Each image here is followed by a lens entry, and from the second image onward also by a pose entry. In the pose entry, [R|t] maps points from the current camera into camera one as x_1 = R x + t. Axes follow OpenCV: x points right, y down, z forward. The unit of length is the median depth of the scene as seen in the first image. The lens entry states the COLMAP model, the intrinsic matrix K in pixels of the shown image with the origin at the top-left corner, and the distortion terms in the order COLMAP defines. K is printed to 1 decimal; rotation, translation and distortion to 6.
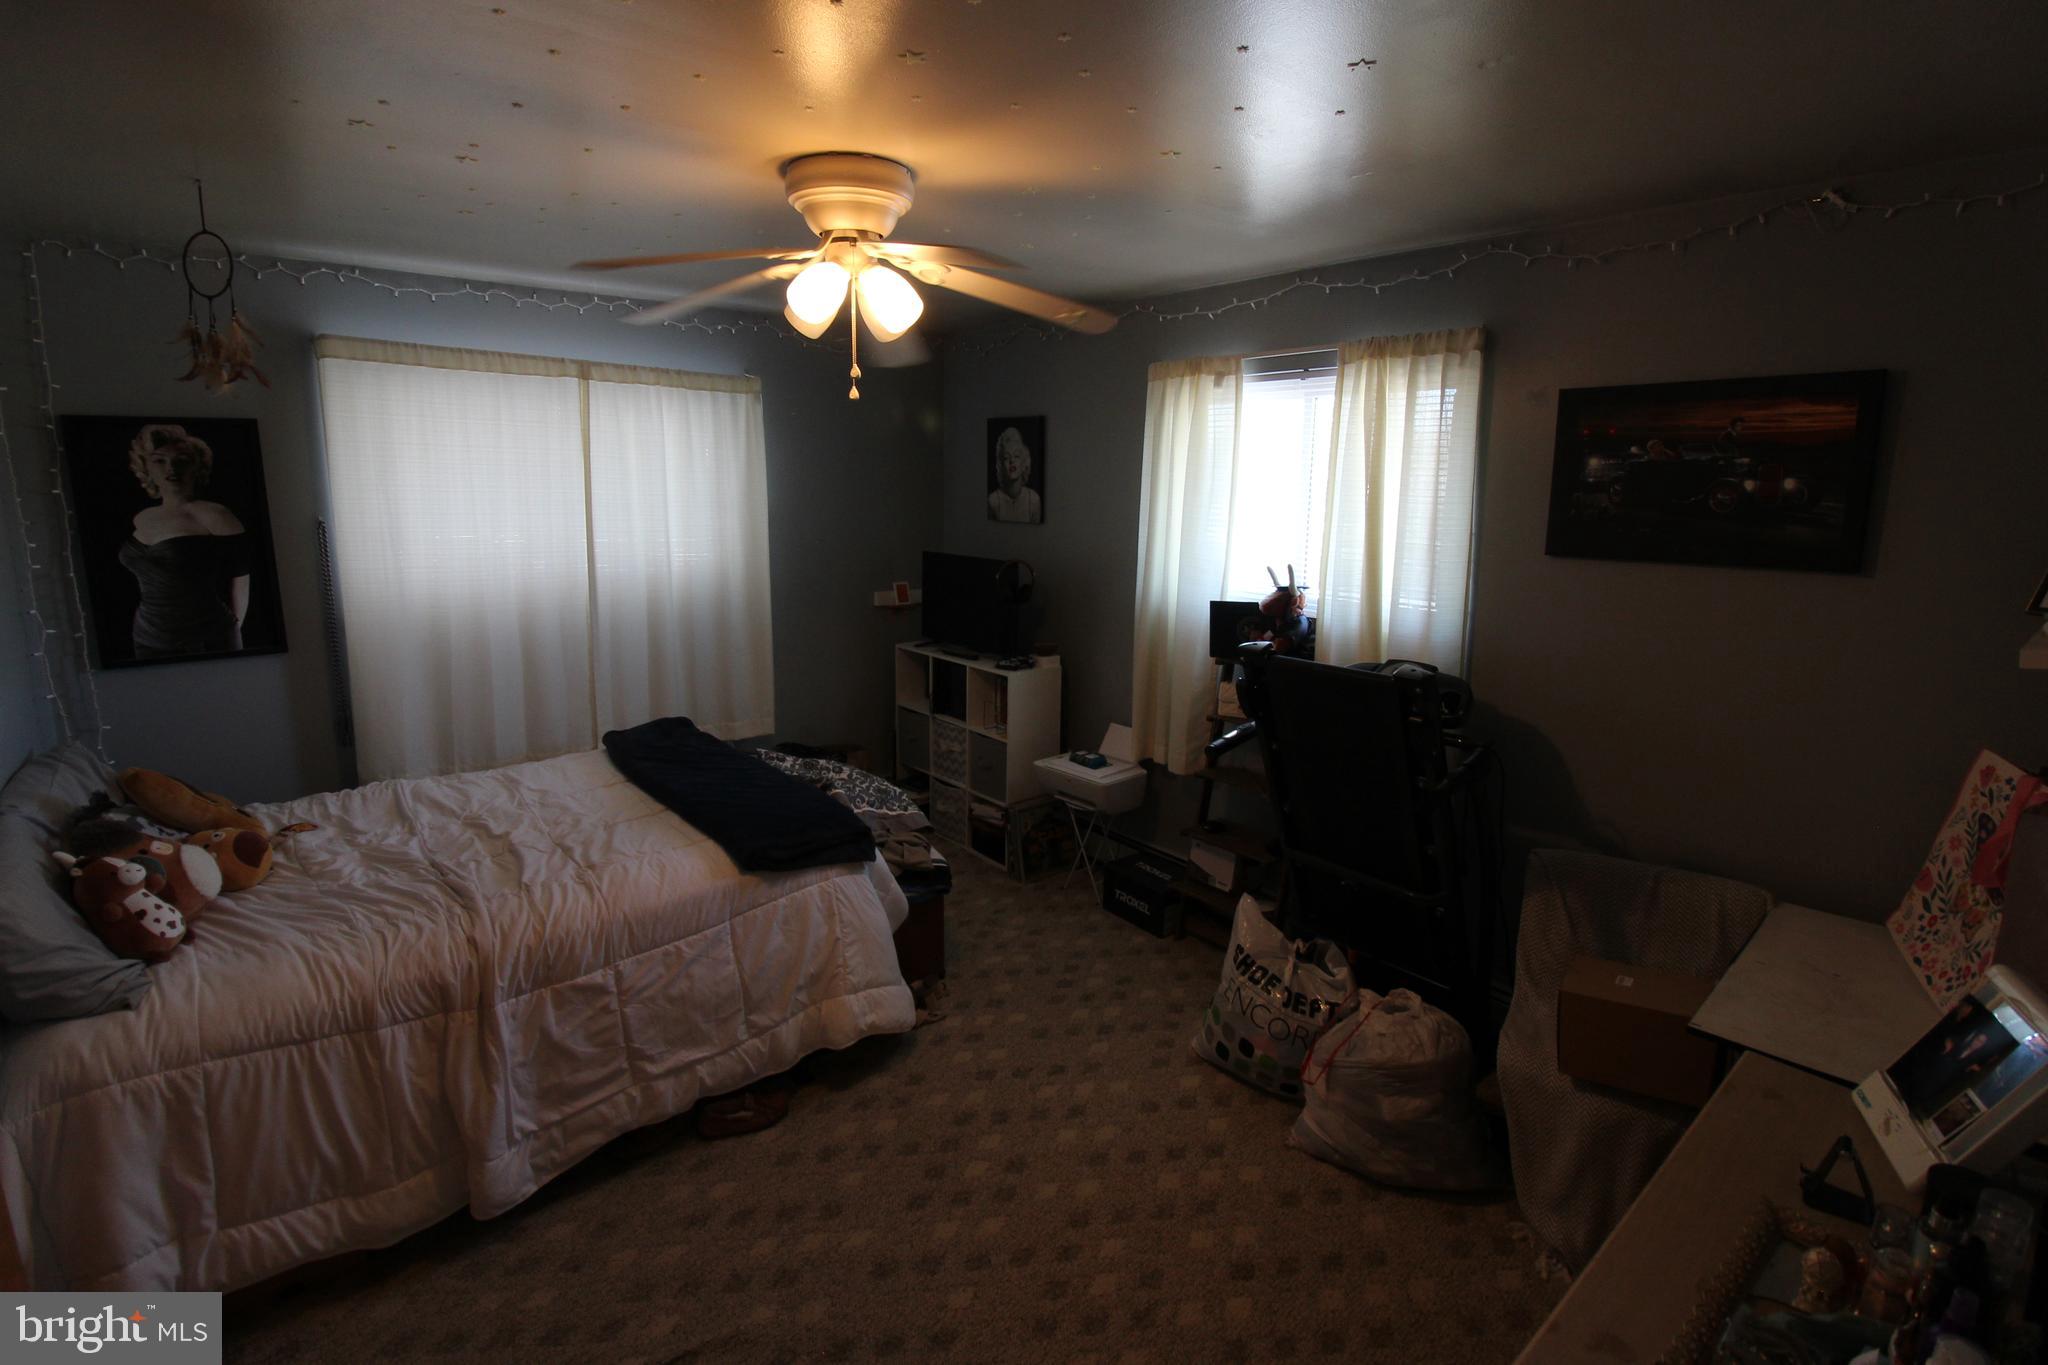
lens RADIAL K [[994.3, 0, 1026.2], [0, 994.3, 677.7], [0, 0, 1]] dist [-0.005107, -0.000533]
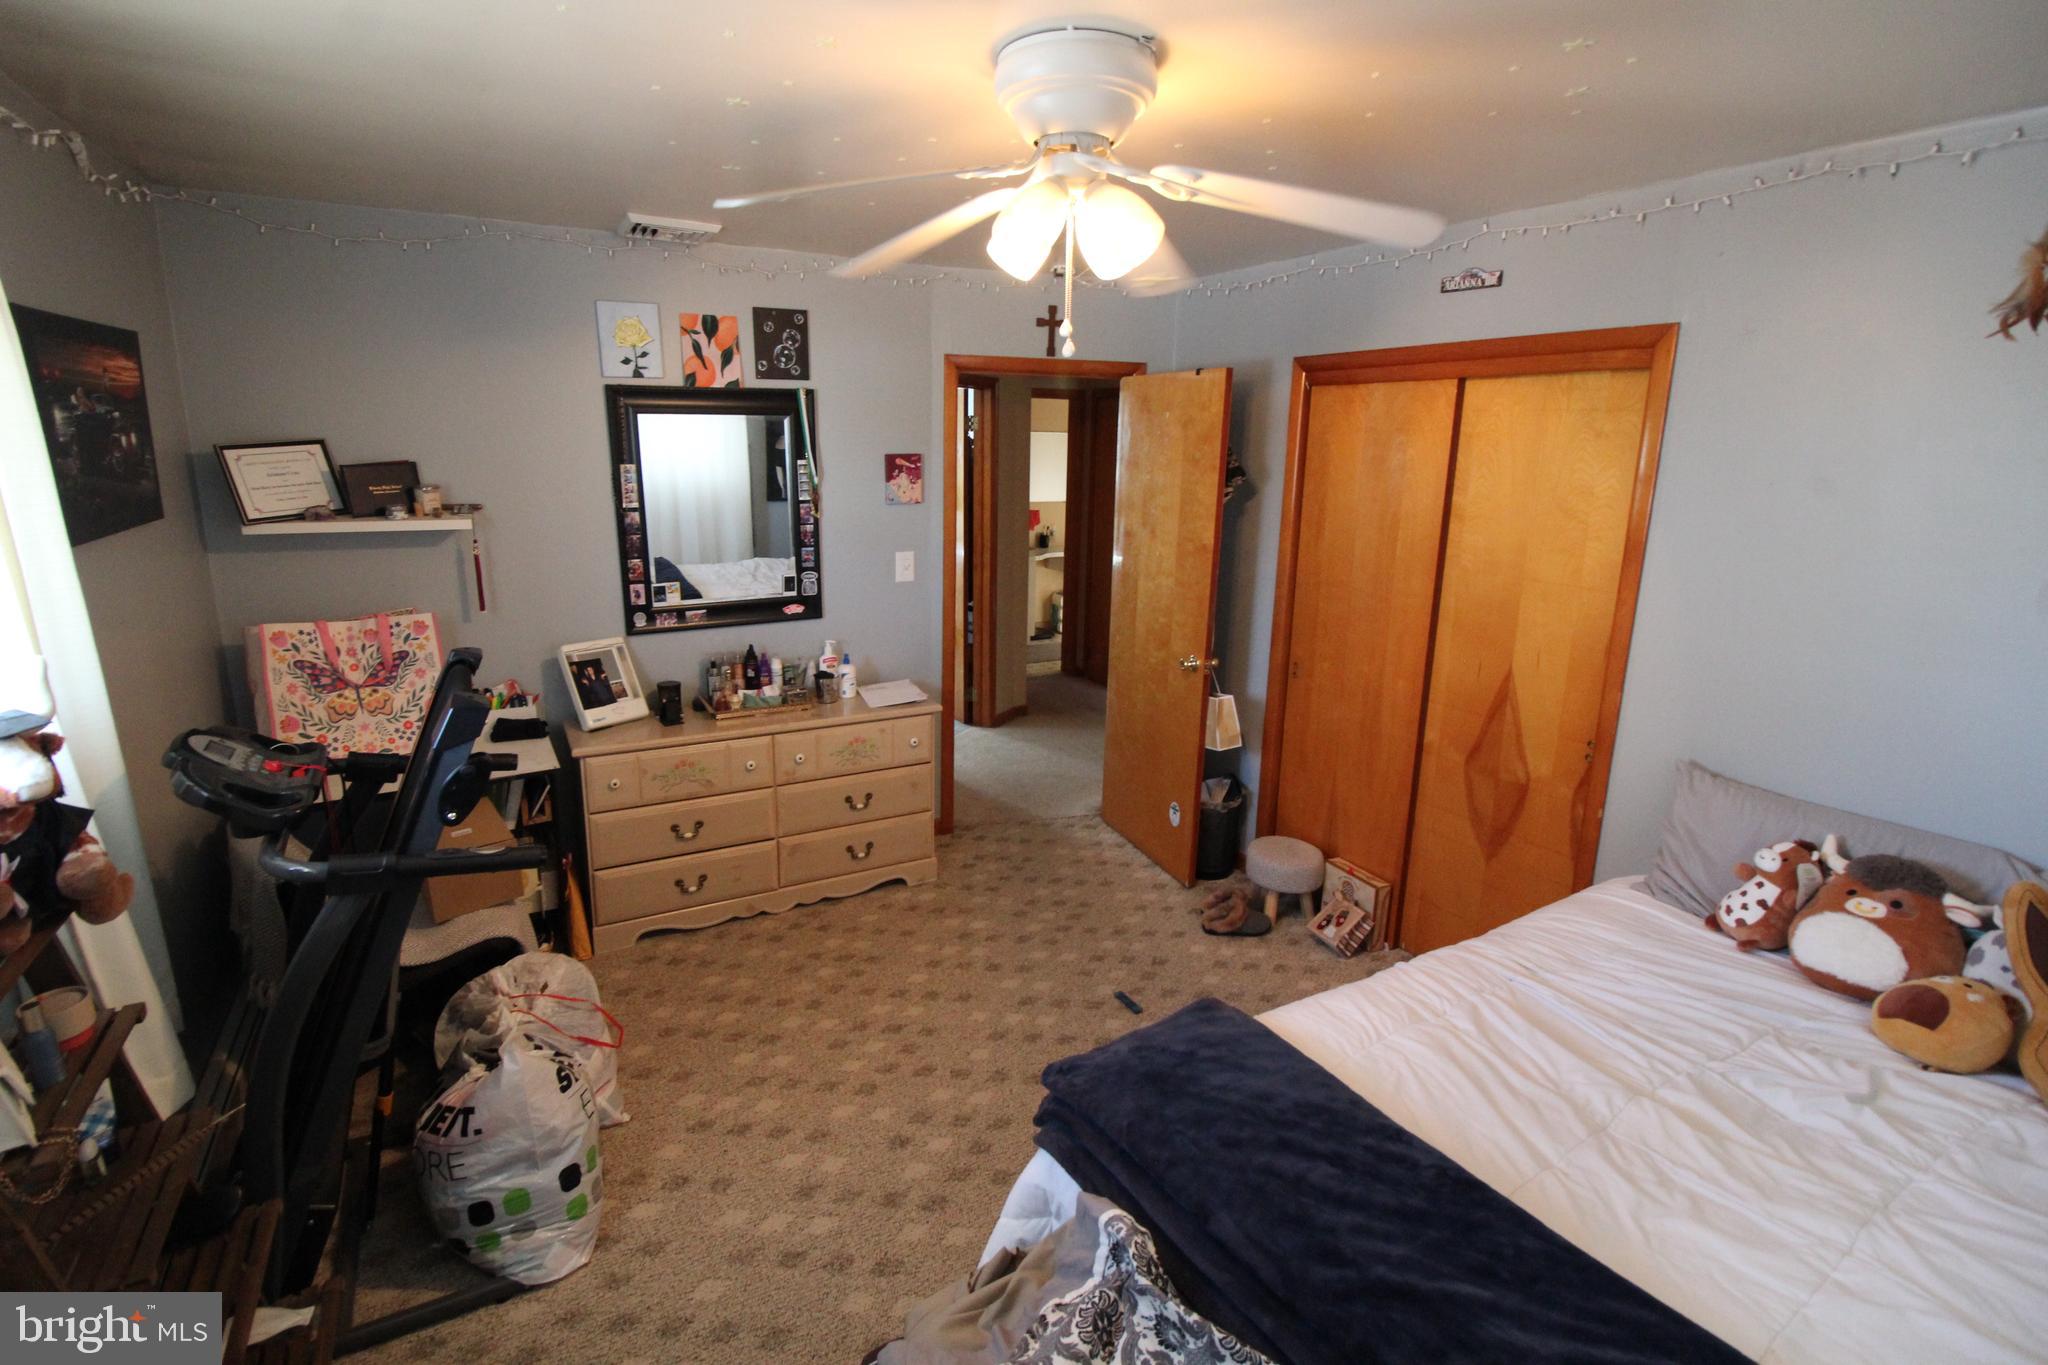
lens RADIAL K [[994.3, 0, 1023.2], [0, 994.3, 682.9], [0, 0, 1]] dist [-0.005107, -0.000533]
pose [[-0.983885, -0.061639, 0.167843, -0.282898], [0.016357, 0.903736, 0.427777, -0.364693], [-0.178053, 0.423628, -0.888164, 1.741059]]
